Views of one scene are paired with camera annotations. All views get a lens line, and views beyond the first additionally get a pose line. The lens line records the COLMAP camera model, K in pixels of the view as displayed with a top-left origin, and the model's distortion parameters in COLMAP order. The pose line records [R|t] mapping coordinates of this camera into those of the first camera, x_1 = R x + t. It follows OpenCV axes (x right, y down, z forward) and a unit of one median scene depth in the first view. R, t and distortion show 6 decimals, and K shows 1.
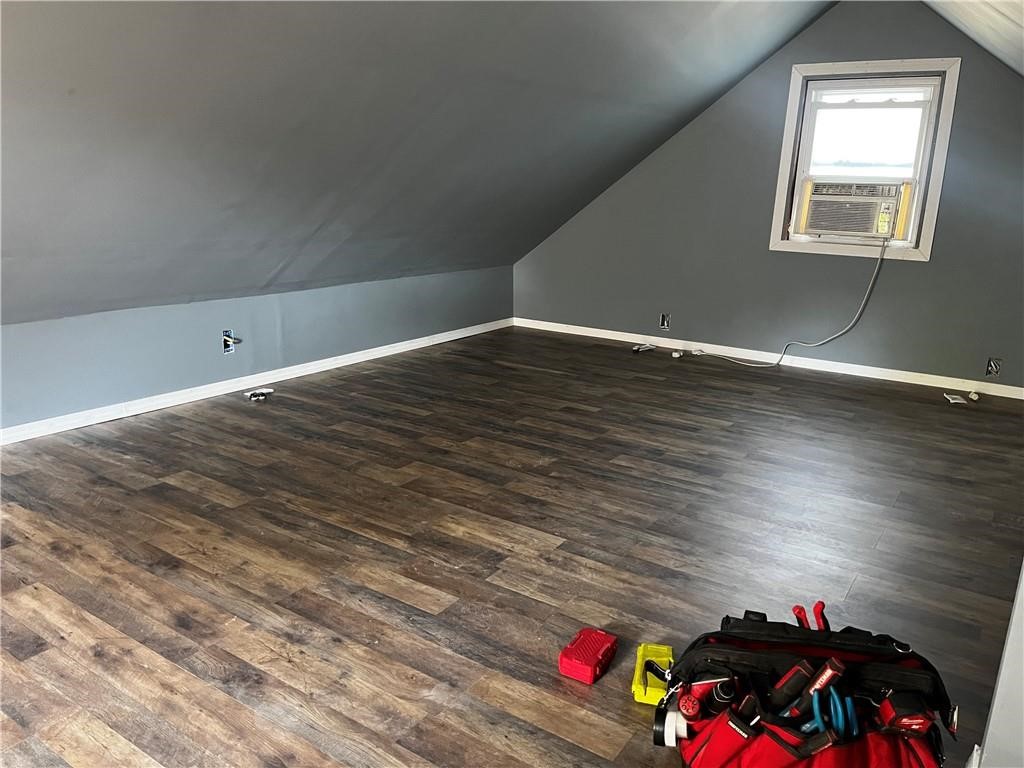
lens RADIAL K [[778.6, 0, 543.9], [0, 778.6, 377.1], [0, 0, 1]] dist [0.037173, -0.039840]
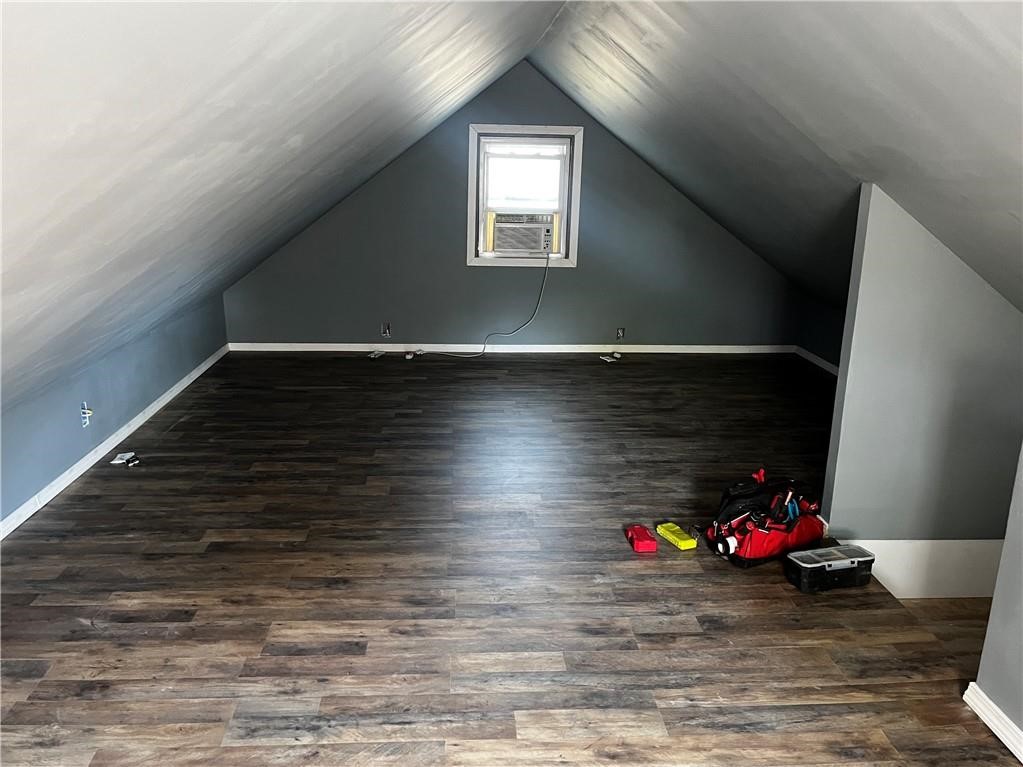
lens RADIAL K [[824.8, 0, 501.7], [0, 824.8, 391.5], [0, 0, 1]] dist [0.039748, -0.041518]
pose [[0.800497, -0.177058, 0.572587, -0.725968], [0.148418, 0.984172, 0.096837, -0.123135], [-0.580669, 0.007465, 0.814105, -0.210970]]
